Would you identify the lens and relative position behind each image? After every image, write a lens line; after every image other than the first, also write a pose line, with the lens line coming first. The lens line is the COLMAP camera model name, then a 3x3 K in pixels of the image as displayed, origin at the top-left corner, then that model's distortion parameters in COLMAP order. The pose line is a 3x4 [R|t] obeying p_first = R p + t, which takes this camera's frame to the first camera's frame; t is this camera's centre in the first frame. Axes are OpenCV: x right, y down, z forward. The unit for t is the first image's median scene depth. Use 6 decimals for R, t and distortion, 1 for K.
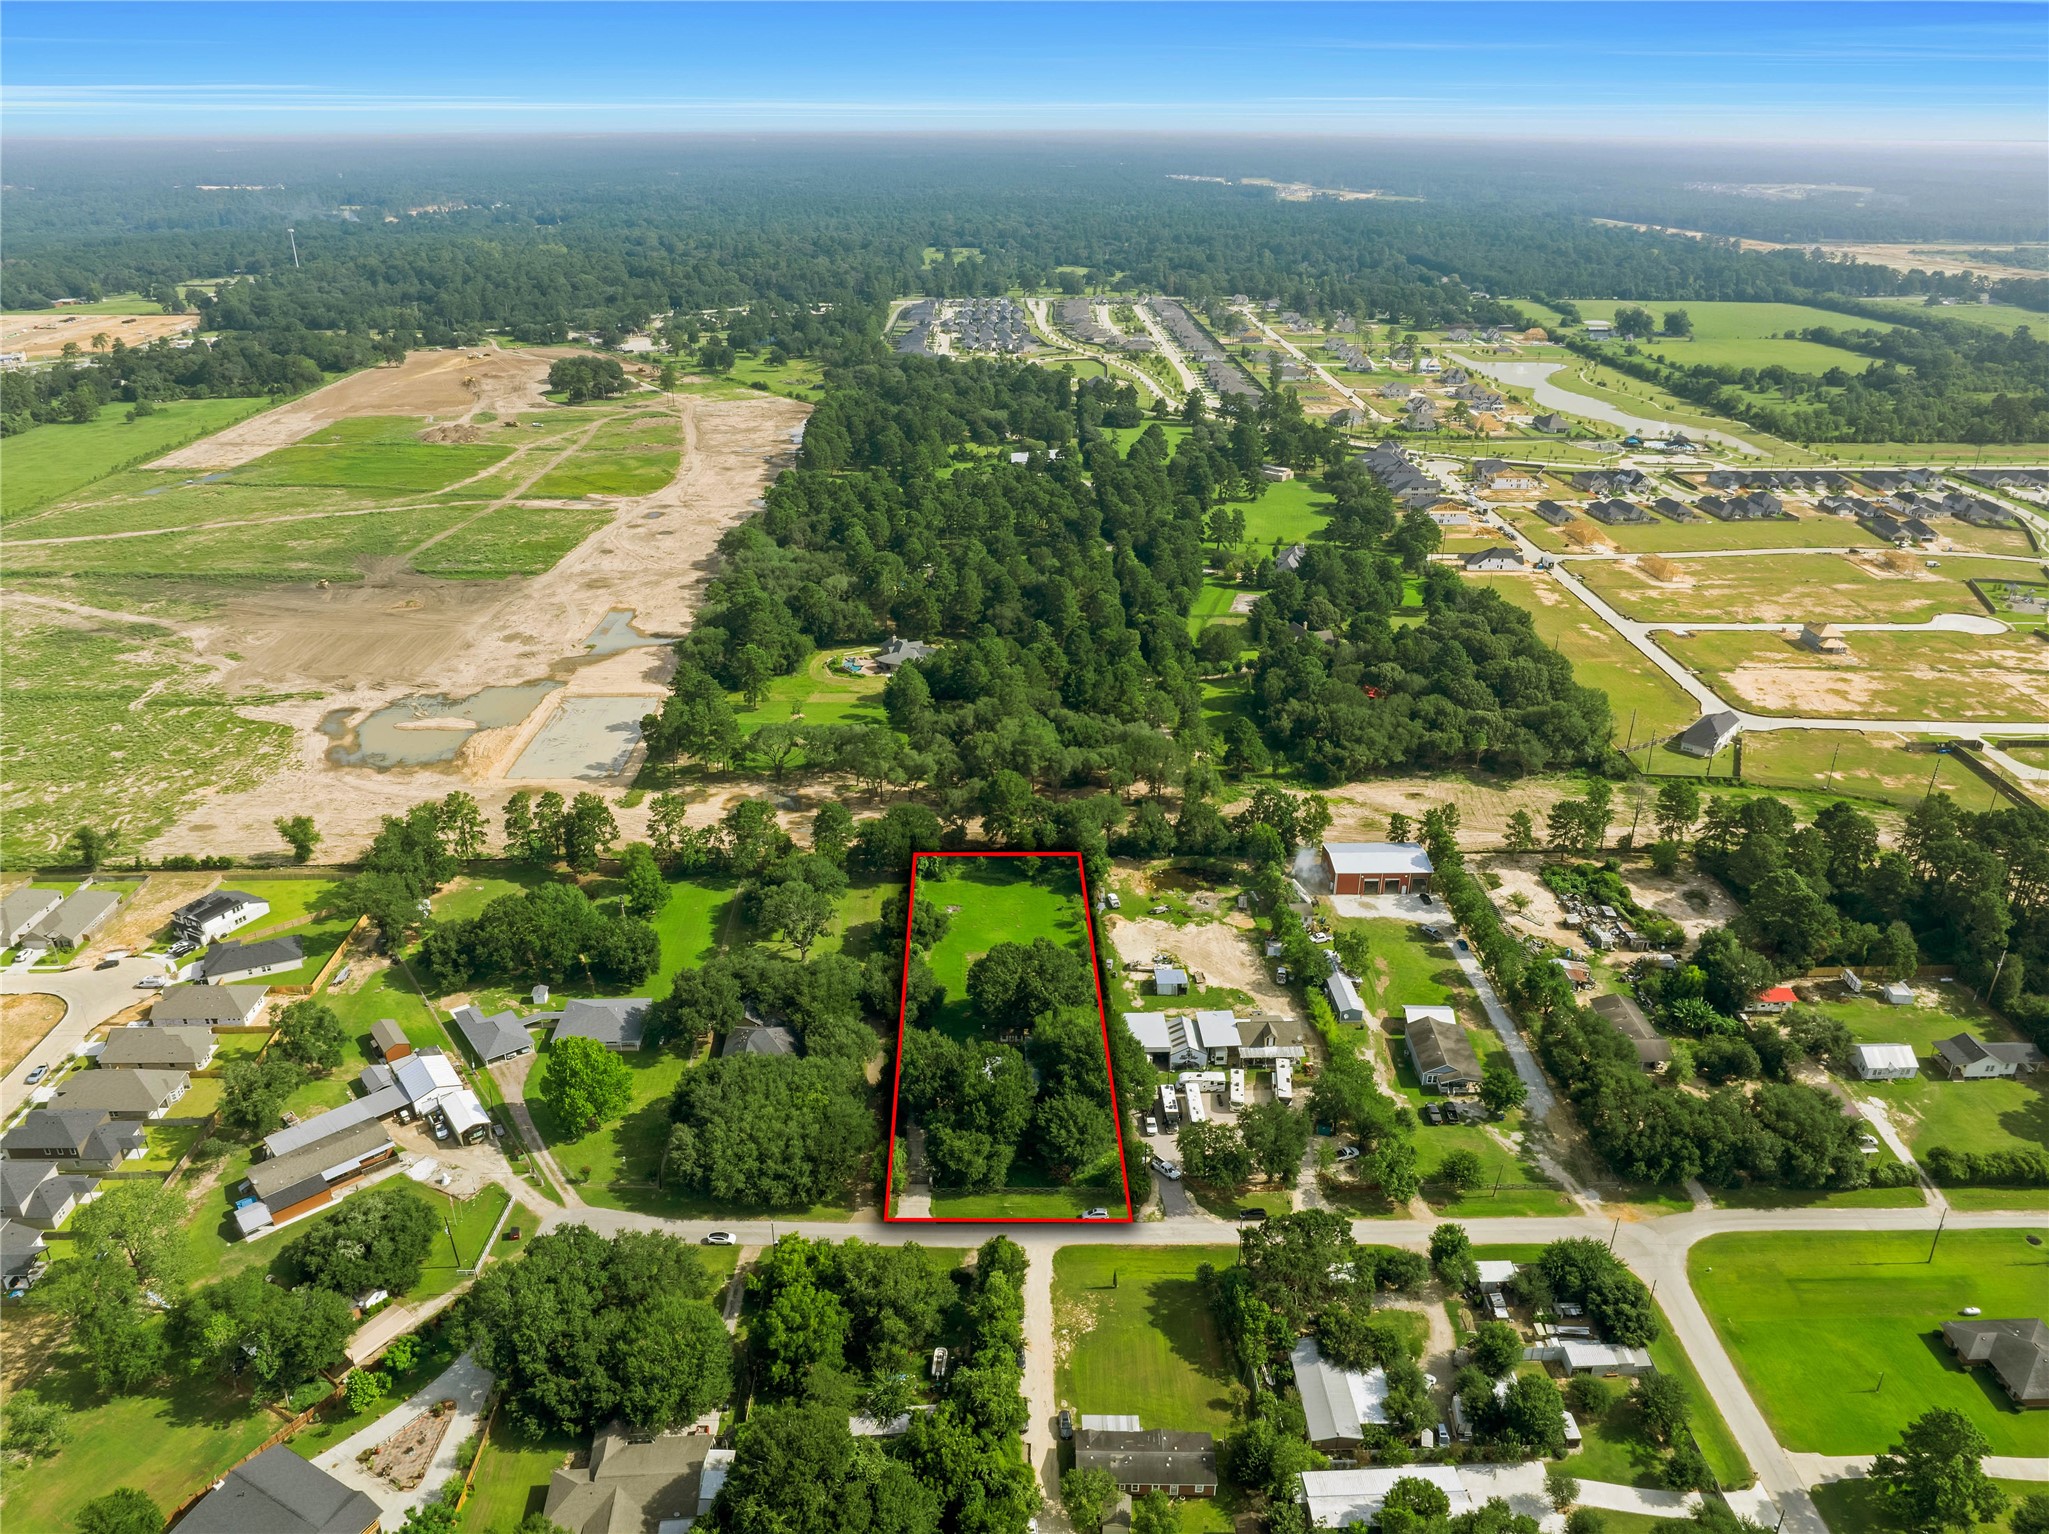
lens RADIAL K [[1448.9, 0, 1023.1], [0, 1448.9, 774.9], [0, 0, 1]] dist [-0.037237, 0.002251]
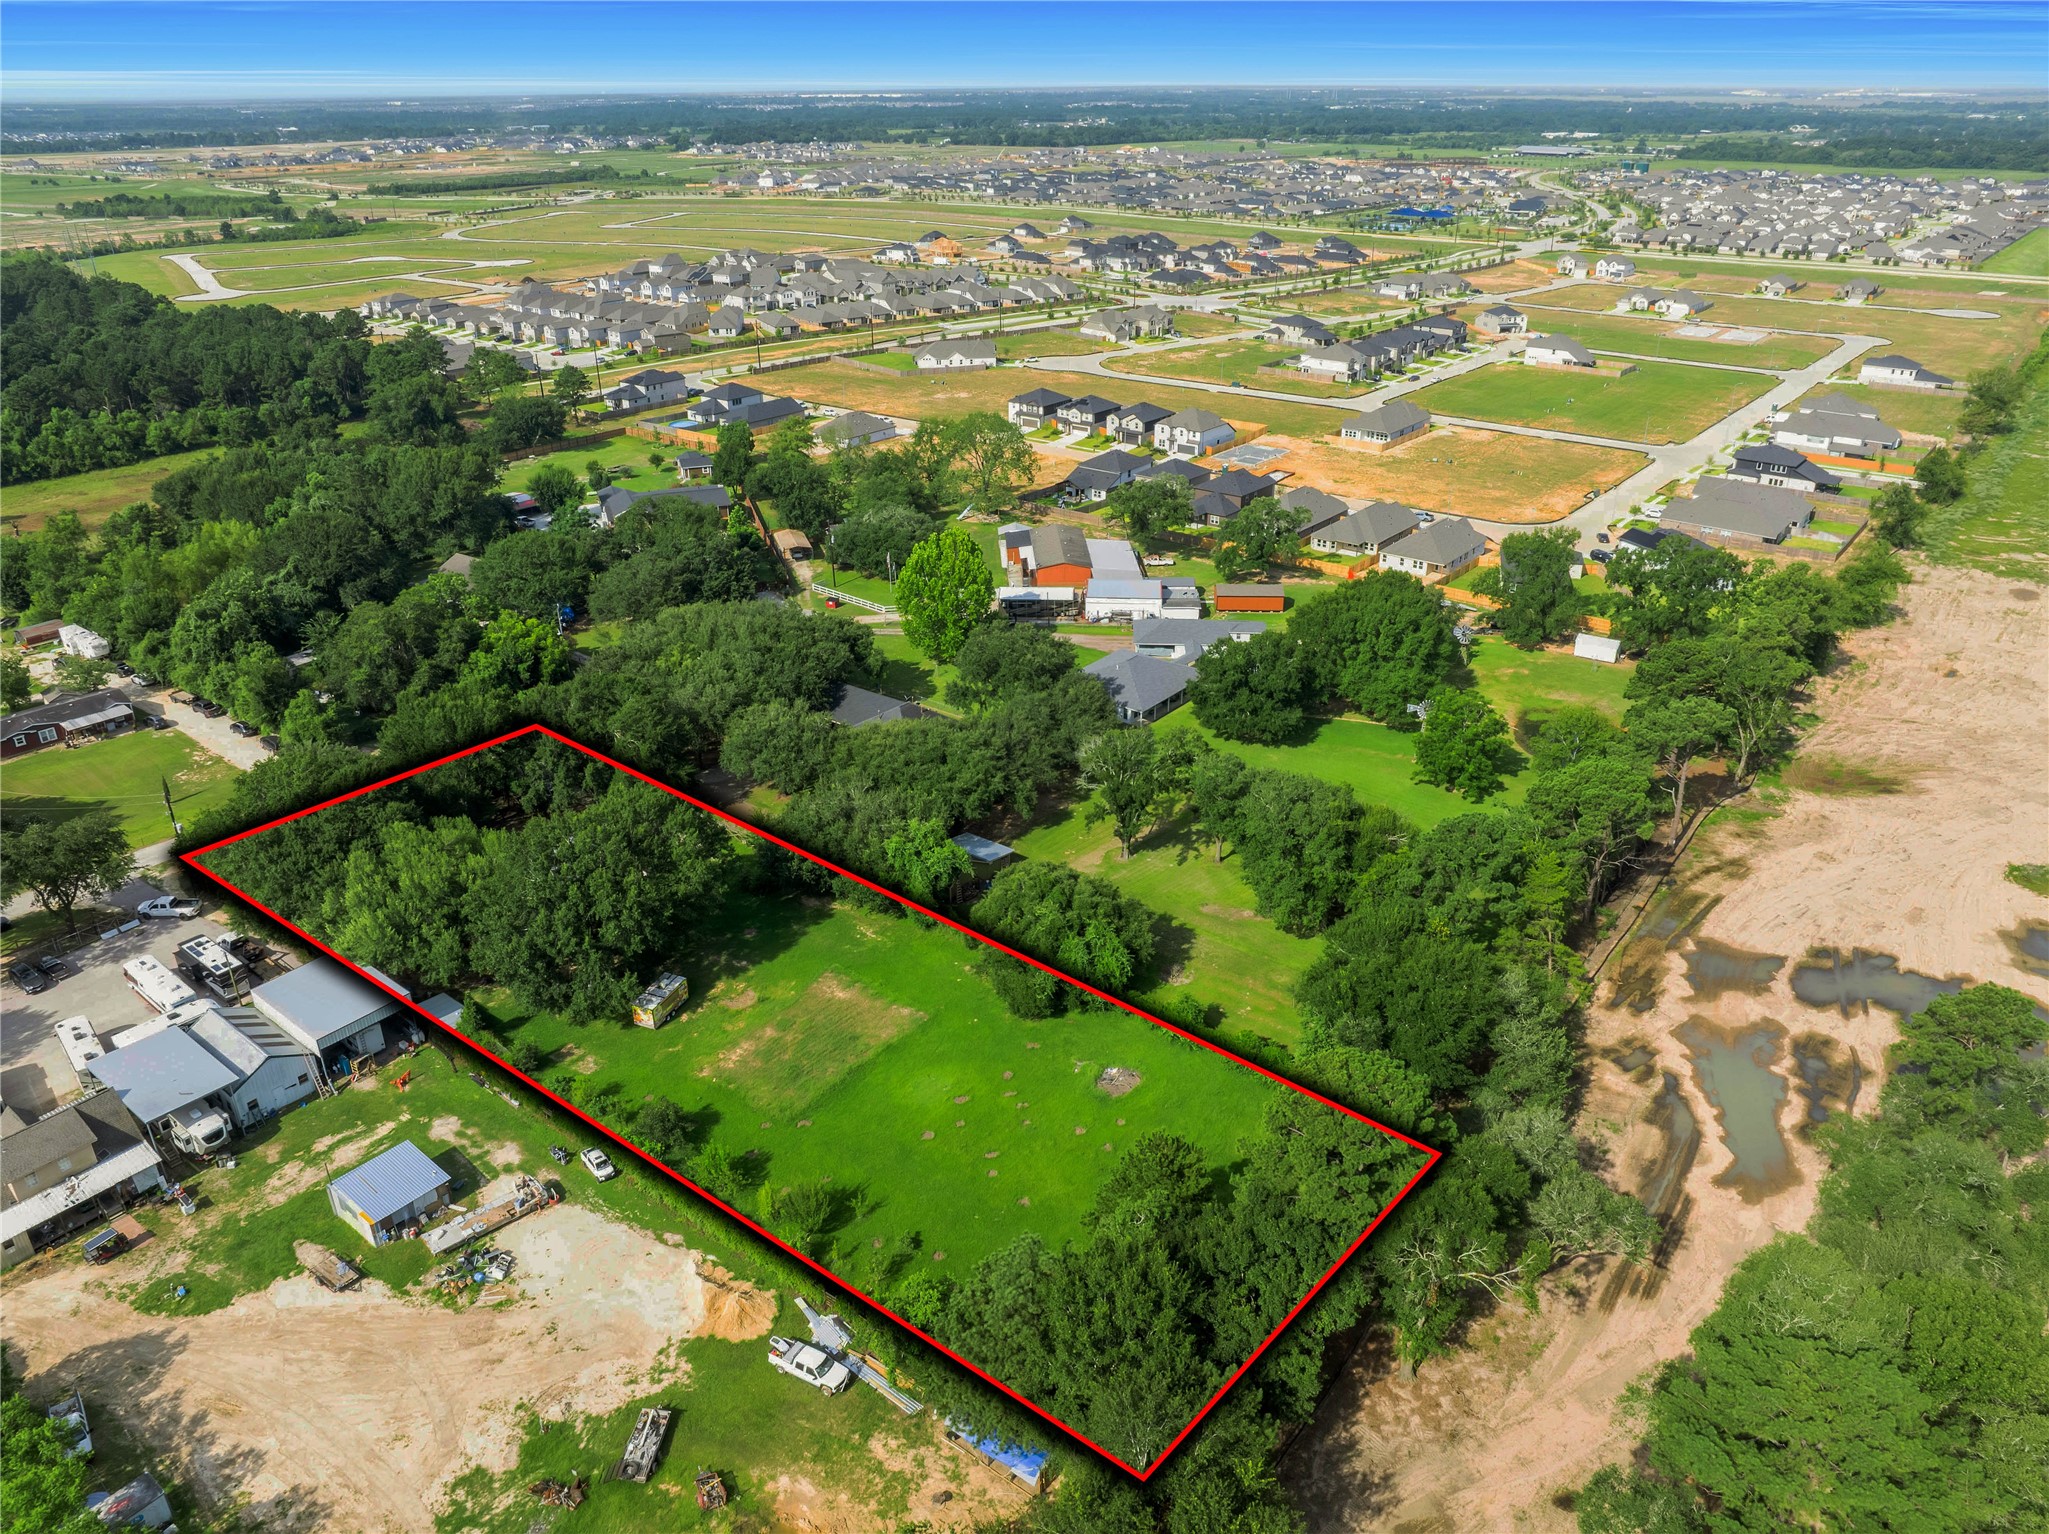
lens RADIAL K [[1448.9, 0, 1022.8], [0, 1448.9, 742.0], [0, 0, 1]] dist [-0.037237, 0.002251]
pose [[-0.647360, 0.317732, -0.692800, 0.194175], [-0.316574, 0.714763, 0.623614, -0.189854], [0.693330, 0.623026, -0.362123, 1.071706]]
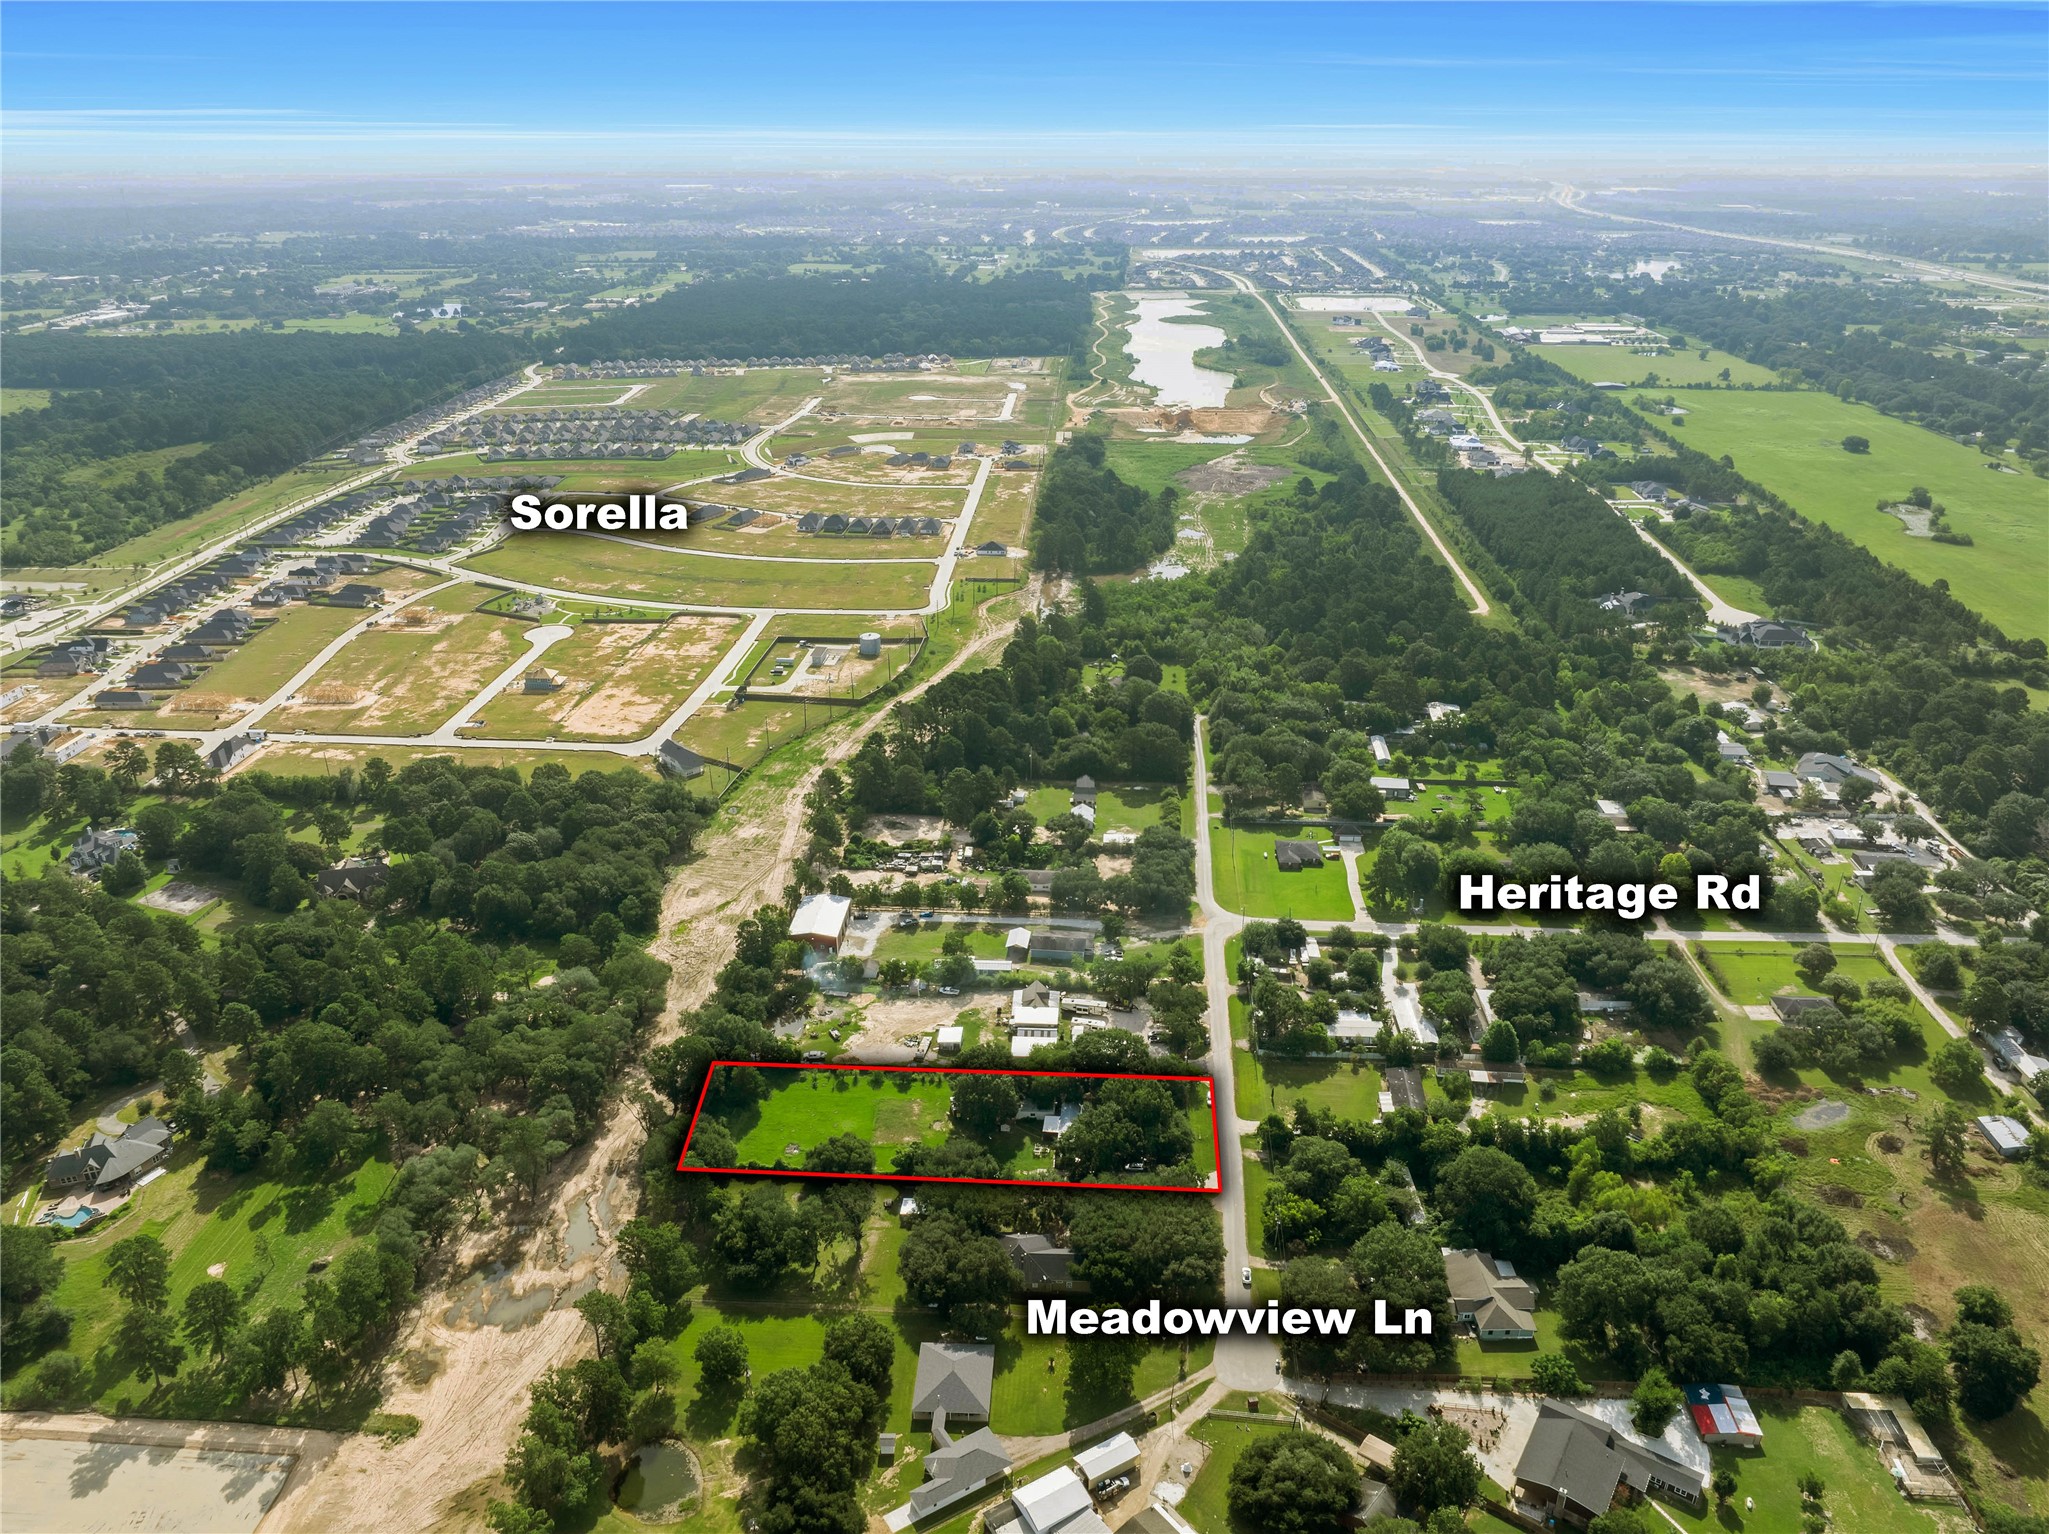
lens RADIAL K [[1448.9, 0, 1031.6], [0, 1448.9, 730.7], [0, 0, 1]] dist [-0.037237, 0.002251]
pose [[0.083845, -0.391606, 0.916305, -0.885480], [0.415916, 0.849369, 0.324941, -0.438932], [-0.905530, 0.353861, 0.234090, 0.493032]]
